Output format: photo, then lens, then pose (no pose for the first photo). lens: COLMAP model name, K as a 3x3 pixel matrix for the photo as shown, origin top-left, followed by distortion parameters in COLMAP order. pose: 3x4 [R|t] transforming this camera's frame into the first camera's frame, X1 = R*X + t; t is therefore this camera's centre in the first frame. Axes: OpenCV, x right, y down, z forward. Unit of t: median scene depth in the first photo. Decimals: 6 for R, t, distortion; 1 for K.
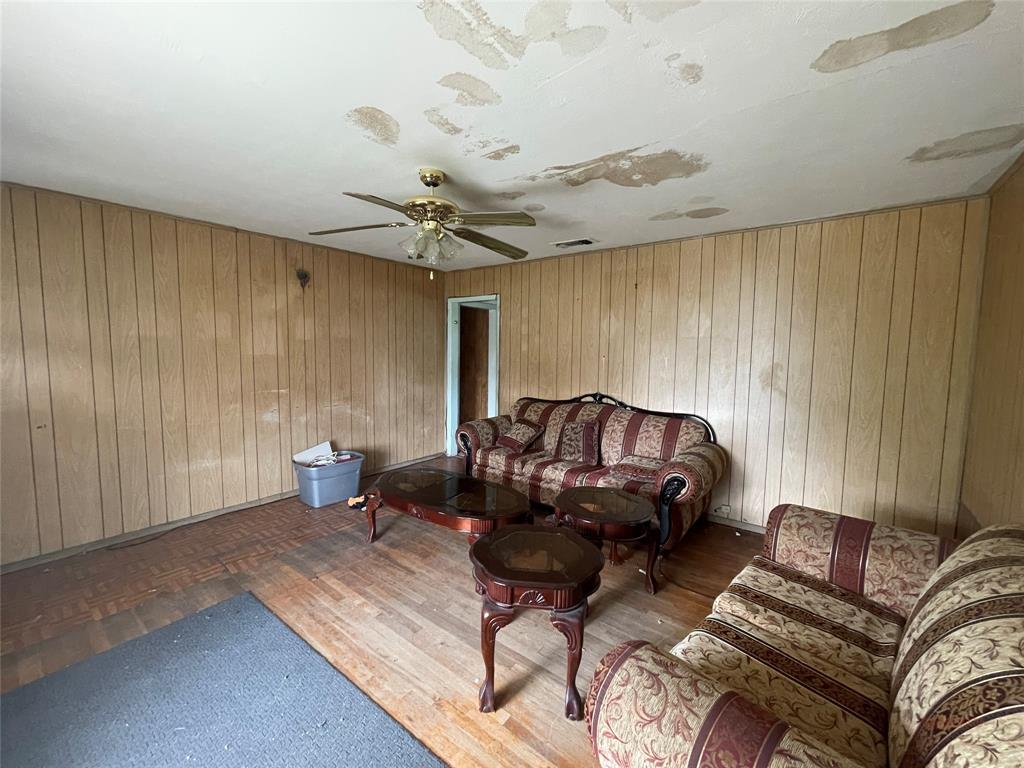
lens RADIAL K [[415.6, 0, 509.5], [0, 415.6, 381.8], [0, 0, 1]] dist [0.000608, -0.000377]
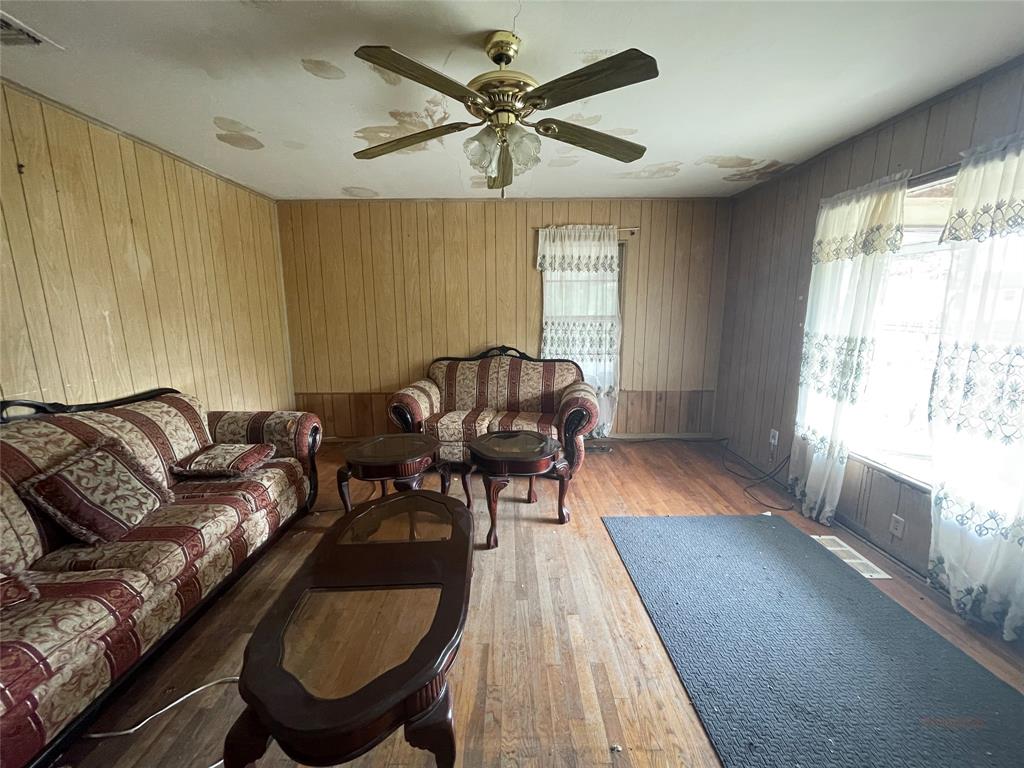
lens RADIAL K [[415.6, 0, 509.5], [0, 415.6, 381.8], [0, 0, 1]] dist [0.000608, -0.000377]
pose [[-0.614974, -0.152227, 0.773714, -0.825768], [0.059698, 0.969386, 0.238175, -0.114576], [-0.786285, 0.192661, -0.587059, 1.518642]]
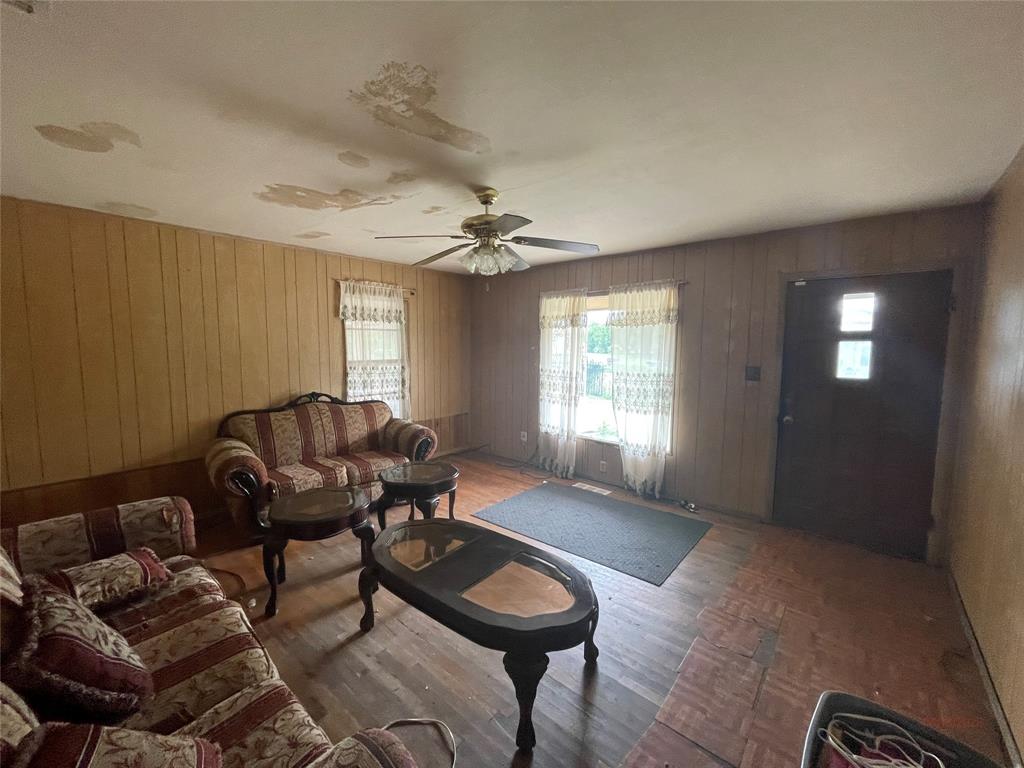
lens RADIAL K [[415.6, 0, 509.5], [0, 415.6, 381.8], [0, 0, 1]] dist [0.000608, -0.000377]
pose [[-0.998057, -0.027231, 0.056045, -0.319145], [-0.017013, 0.984366, 0.175311, -0.210627], [-0.059942, 0.174017, -0.982917, 2.151982]]
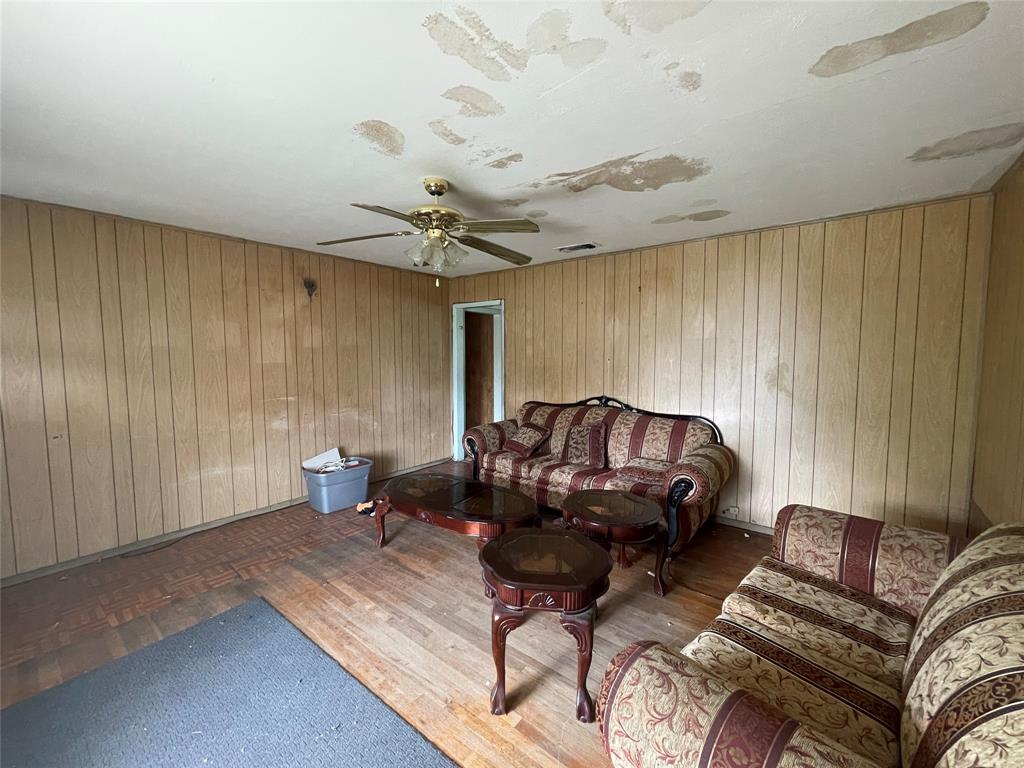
lens RADIAL K [[415.6, 0, 509.5], [0, 415.6, 381.8], [0, 0, 1]] dist [0.000608, -0.000377]
pose [[0.999821, -0.014676, -0.011941, -0.002966], [0.014557, 0.999844, -0.009971, -0.000931], [0.012086, 0.009795, 0.999879, -0.010861]]
